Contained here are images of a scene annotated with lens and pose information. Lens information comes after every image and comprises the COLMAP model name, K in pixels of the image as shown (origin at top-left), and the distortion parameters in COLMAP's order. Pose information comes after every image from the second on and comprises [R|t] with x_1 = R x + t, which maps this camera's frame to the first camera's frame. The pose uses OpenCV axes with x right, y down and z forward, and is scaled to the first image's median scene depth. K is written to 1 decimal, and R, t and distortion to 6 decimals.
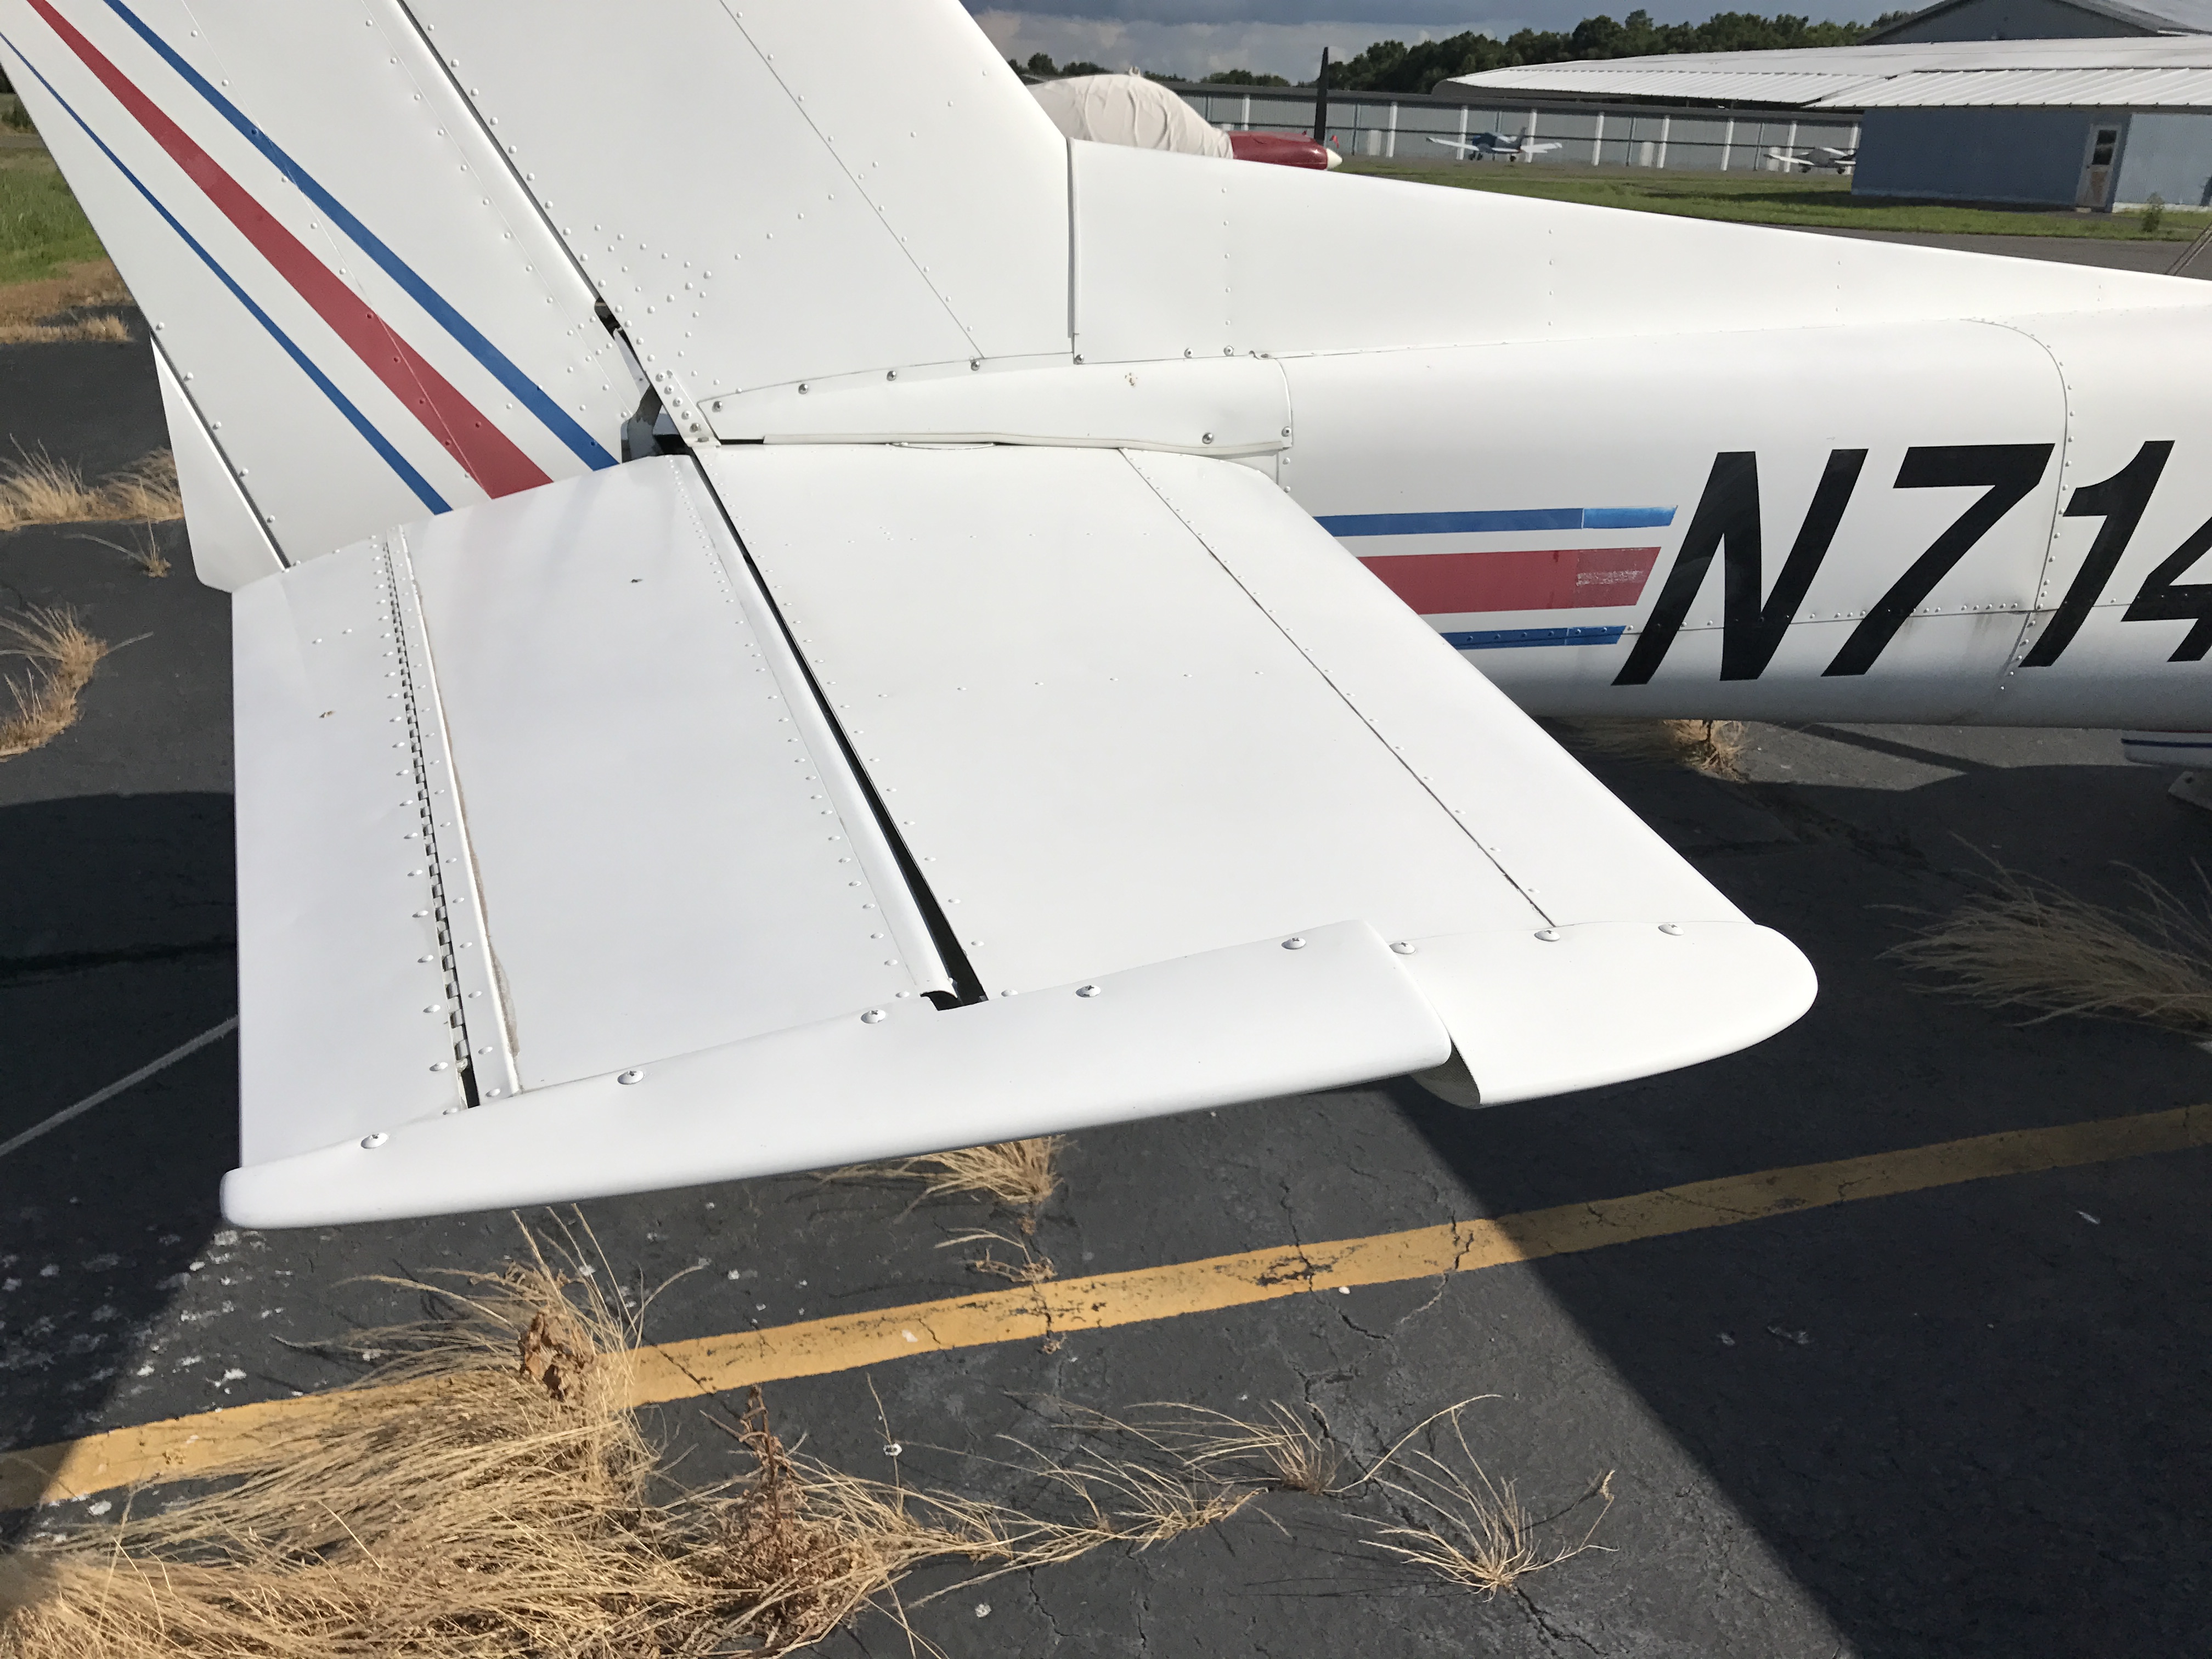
lens RADIAL K [[1842.6, 0, 1106.0], [0, 1842.6, 829.5], [0, 0, 1]] dist [0.006952, 0.009383]
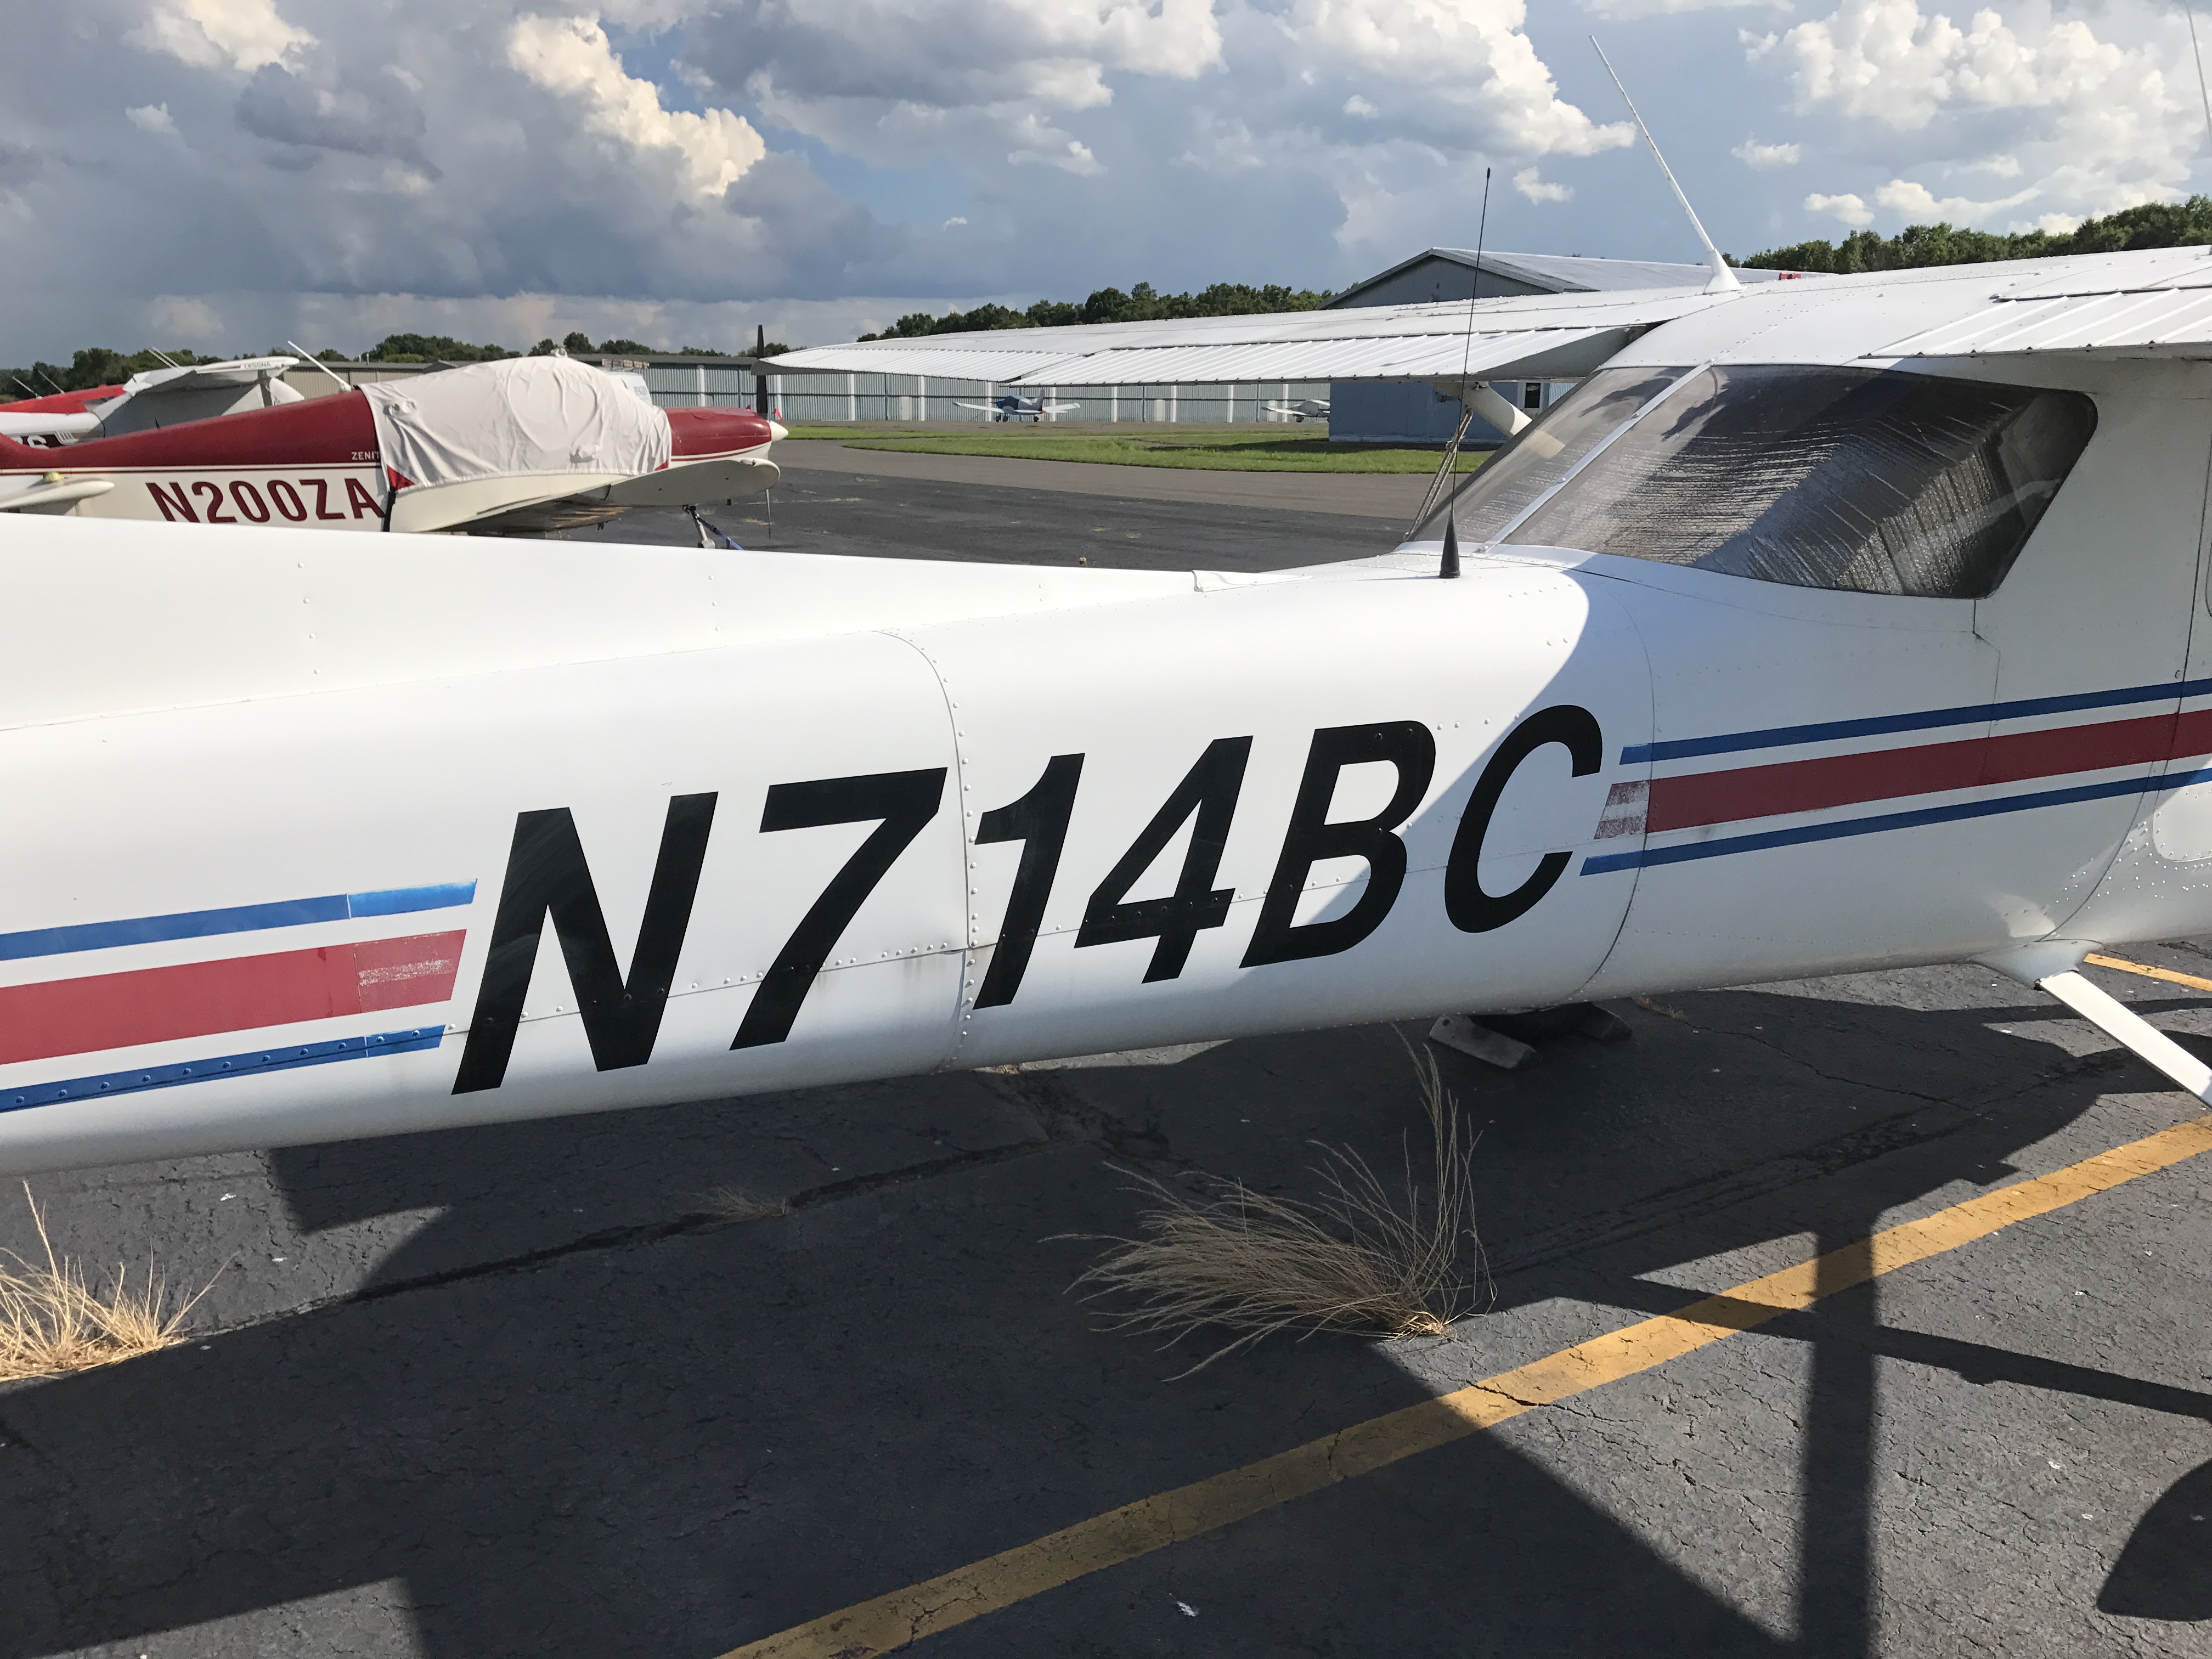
lens RADIAL K [[1828.3, 0, 1106.0], [0, 1828.3, 829.5], [0, 0, 1]] dist [0.043428, -0.009225]
pose [[0.971727, -0.083497, 0.220848, 0.381527], [0.111524, 0.986776, -0.117627, -0.064992], [-0.208106, 0.138931, 0.968189, 0.129386]]
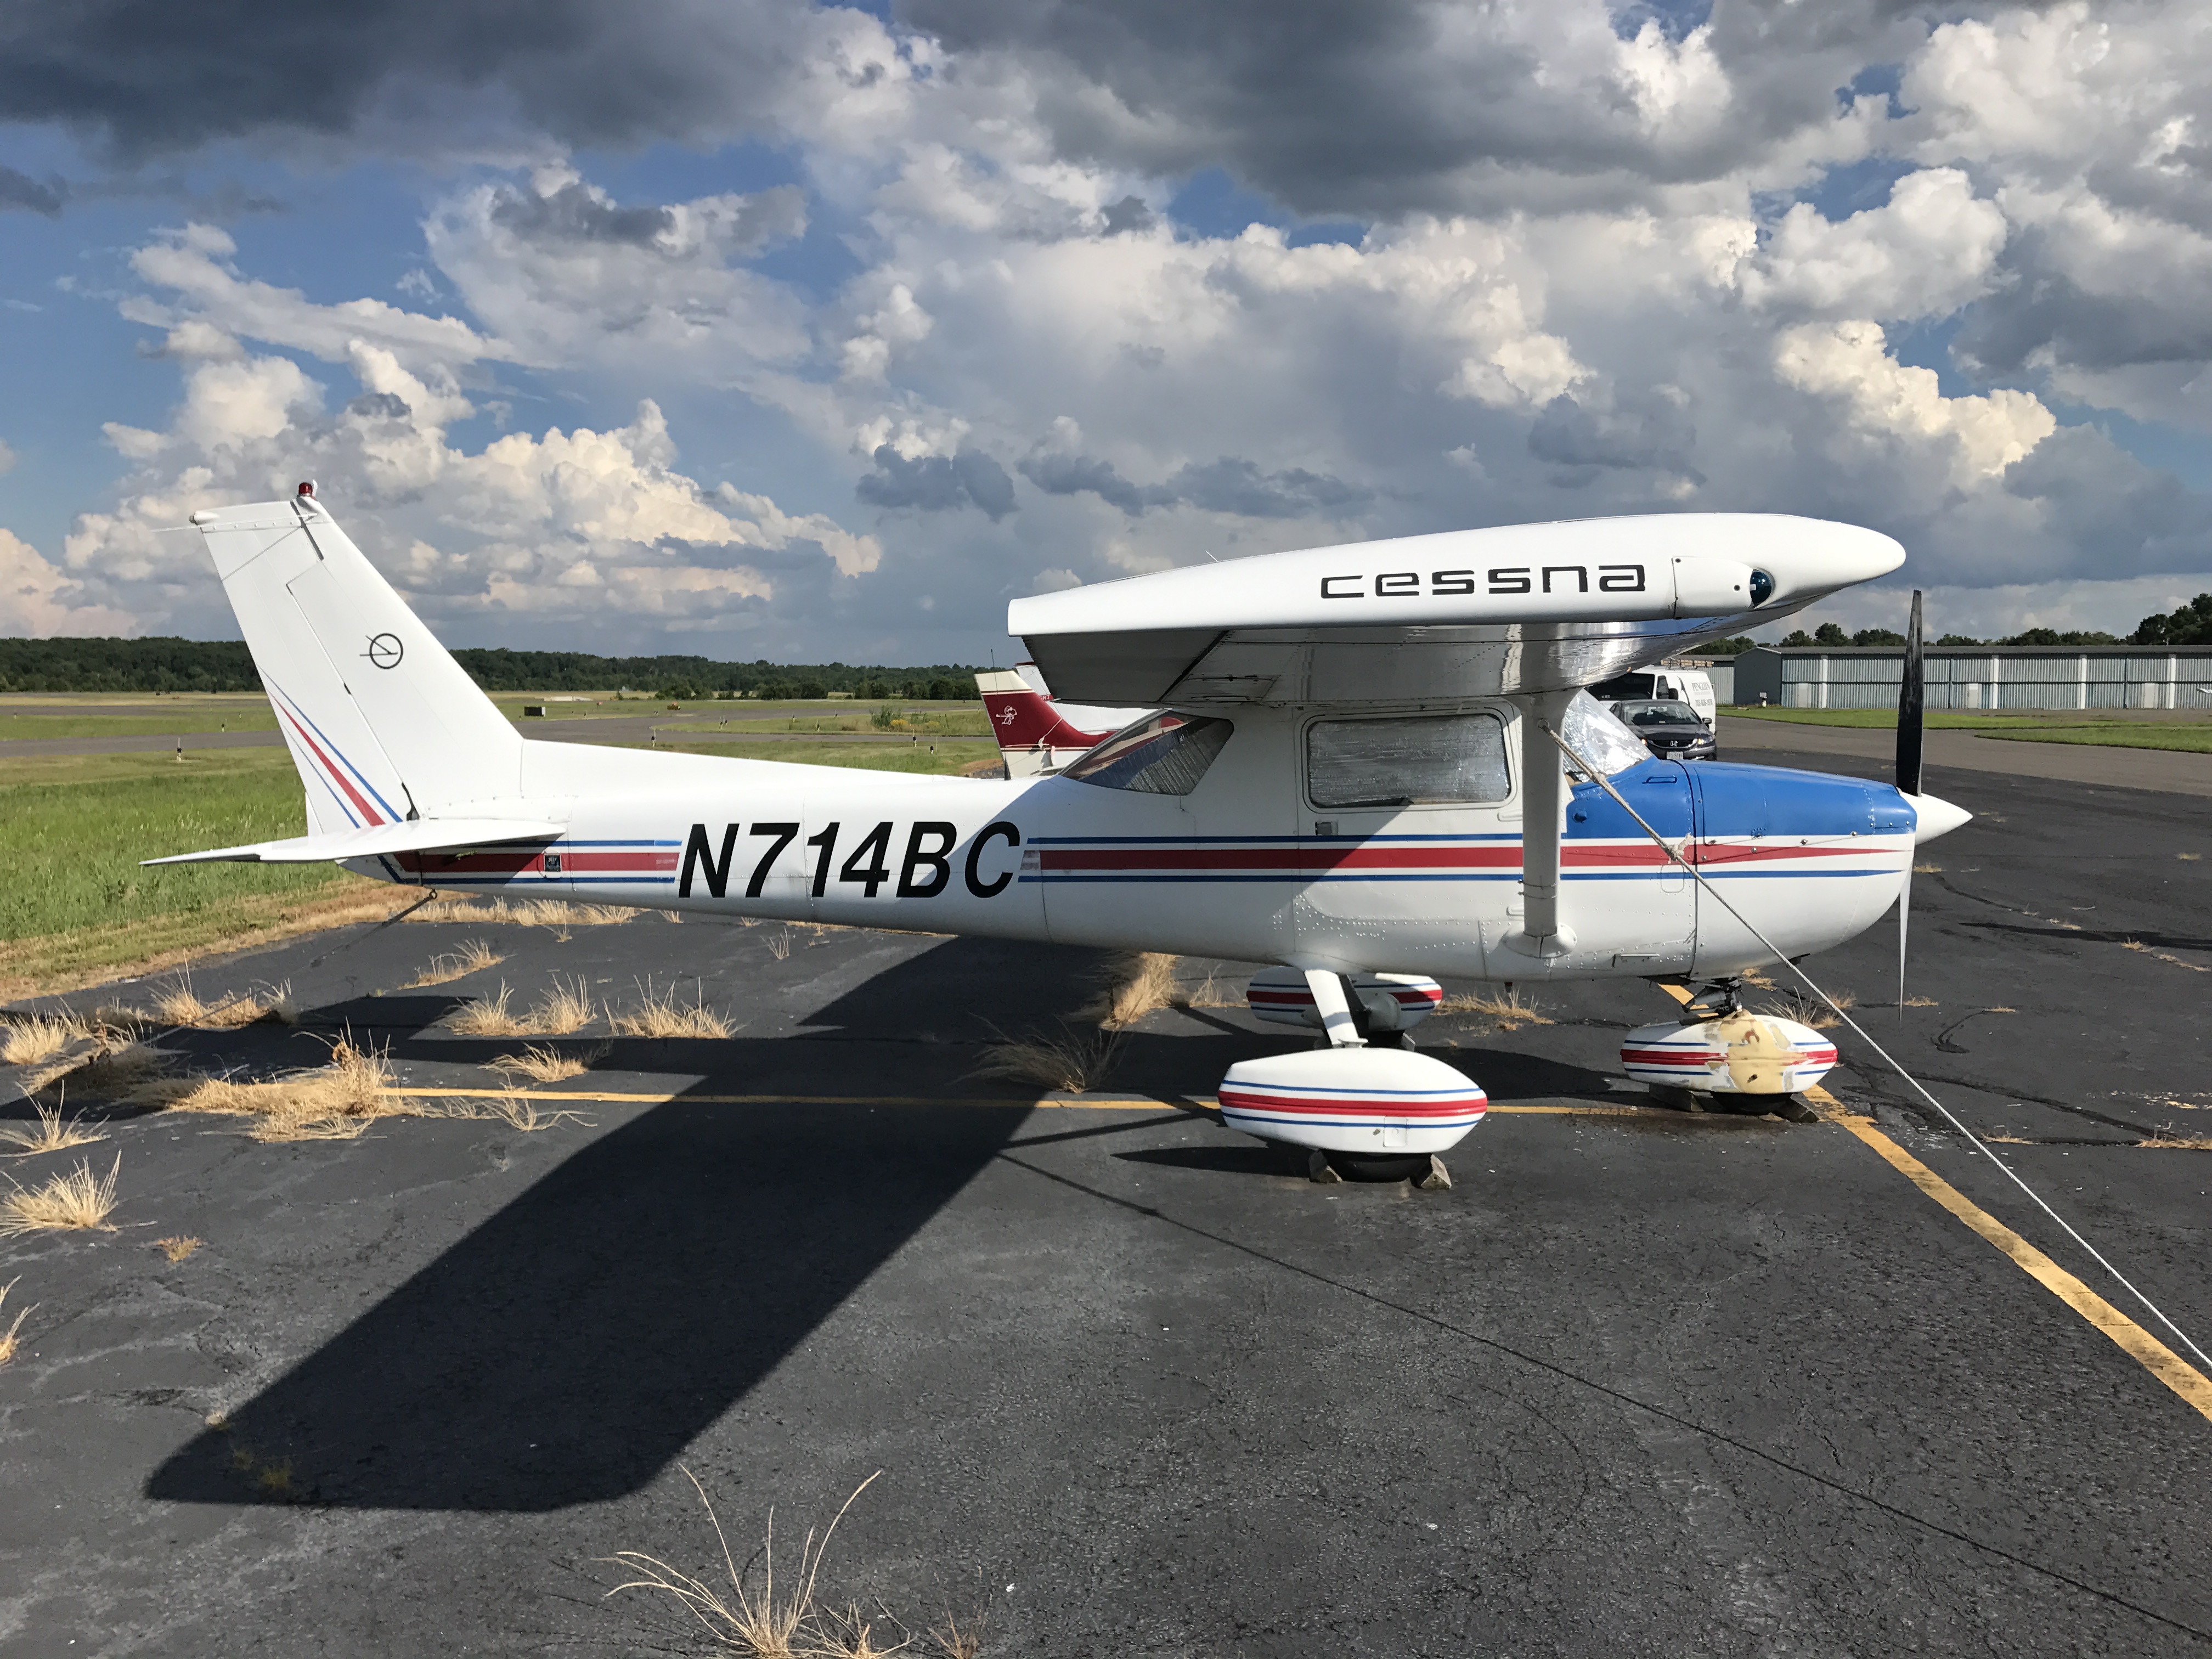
lens RADIAL K [[1828.3, 0, 1106.0], [0, 1828.3, 829.5], [0, 0, 1]] dist [0.043428, -0.009225]
pose [[0.916389, -0.005604, -0.400249, 2.189631], [-0.110918, 0.957193, -0.267356, 0.566807], [0.384614, 0.289397, 0.876540, -1.501374]]
